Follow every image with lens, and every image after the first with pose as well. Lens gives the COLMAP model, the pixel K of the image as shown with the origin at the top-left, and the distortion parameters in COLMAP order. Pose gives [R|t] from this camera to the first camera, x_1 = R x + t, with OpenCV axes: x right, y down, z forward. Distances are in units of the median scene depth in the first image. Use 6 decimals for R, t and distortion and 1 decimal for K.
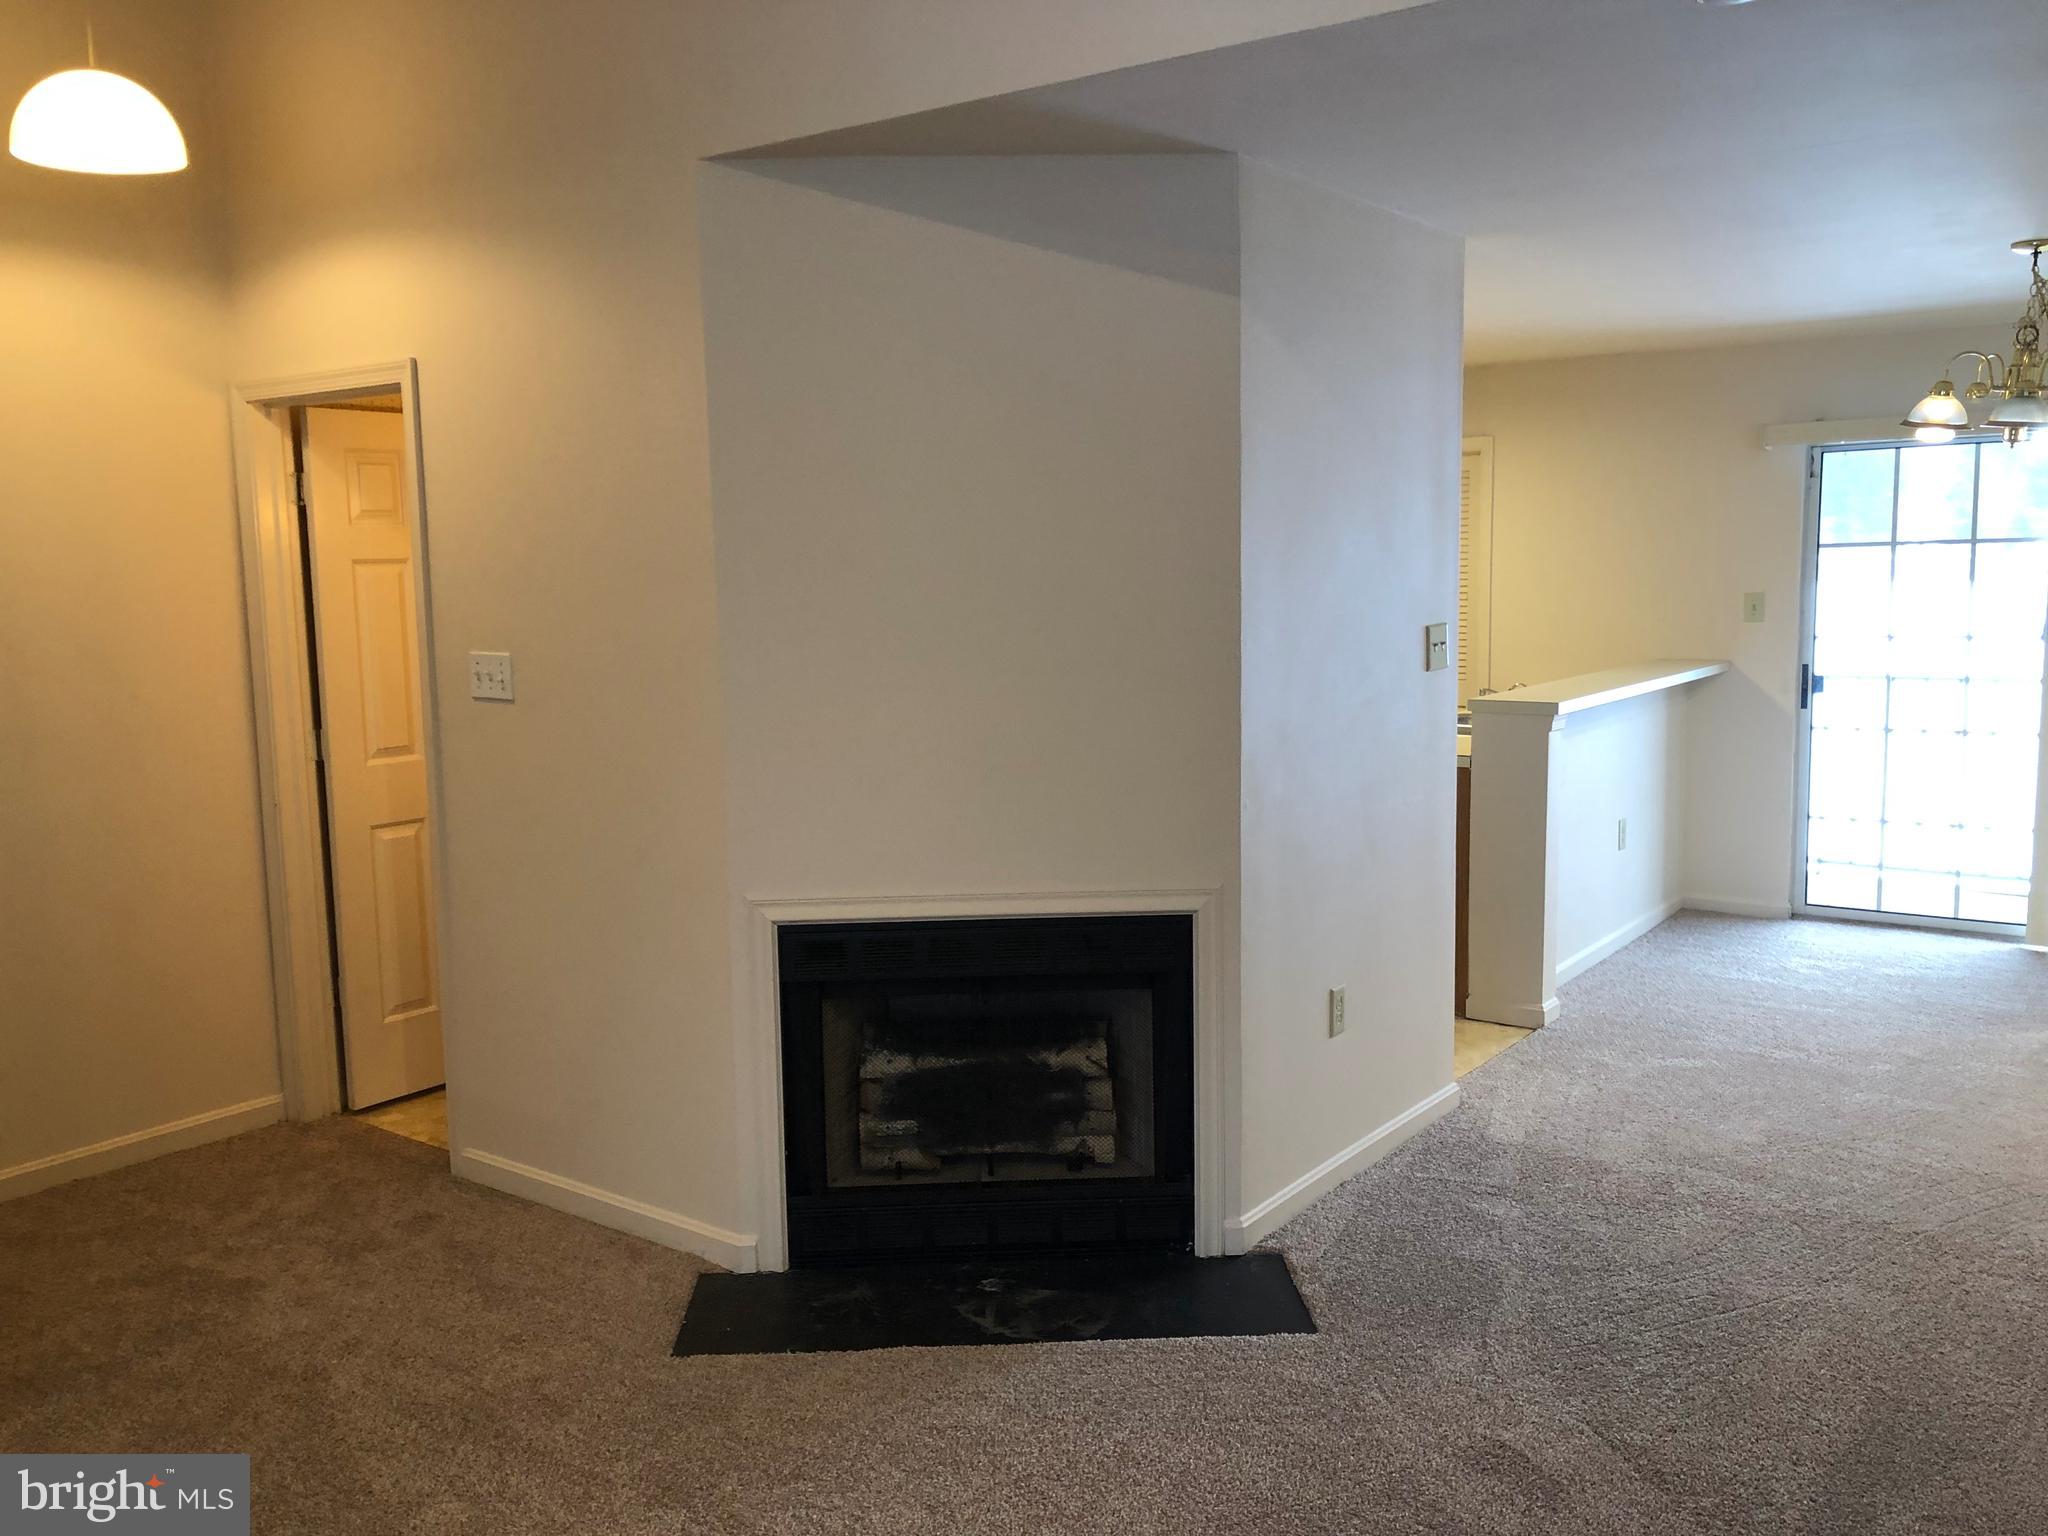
lens RADIAL K [[1675.9, 0, 1024.0], [0, 1675.9, 768.0], [0, 0, 1]] dist [0.057215, -0.049591]
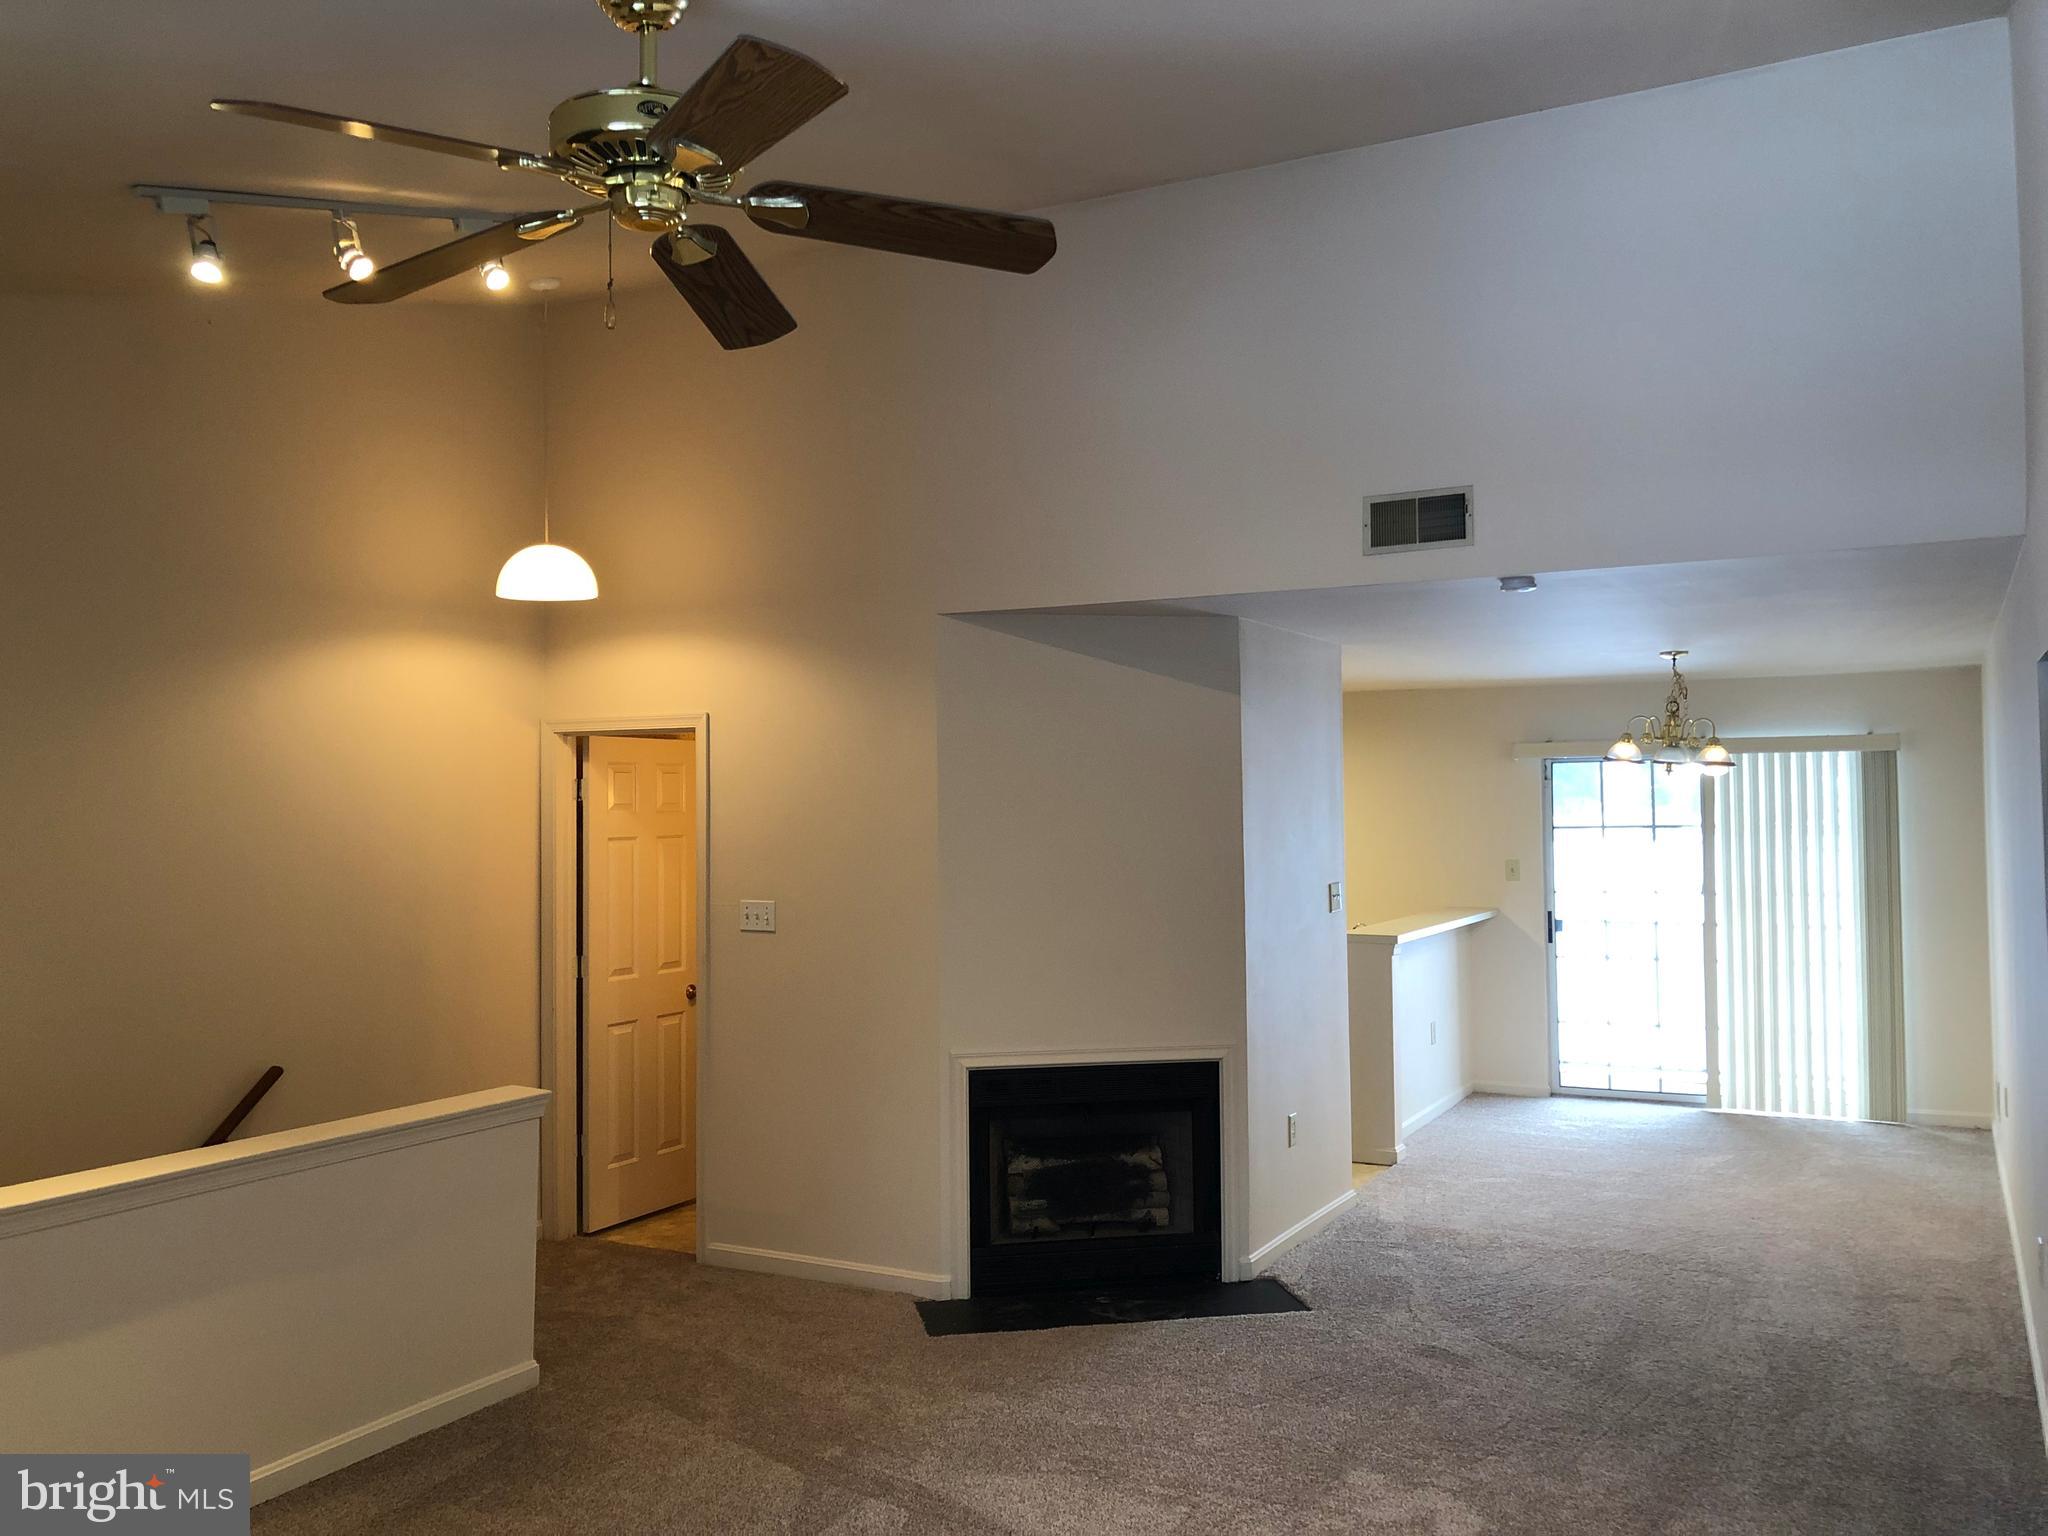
lens RADIAL K [[1664.2, 0, 1041.6], [0, 1664.2, 767.1], [0, 0, 1]] dist [0.067899, -0.128629]
pose [[0.988705, 0.011654, 0.149422, -0.282725], [0.010915, 0.988725, -0.149342, 0.040350], [-0.149477, 0.149286, 0.977430, -0.538234]]
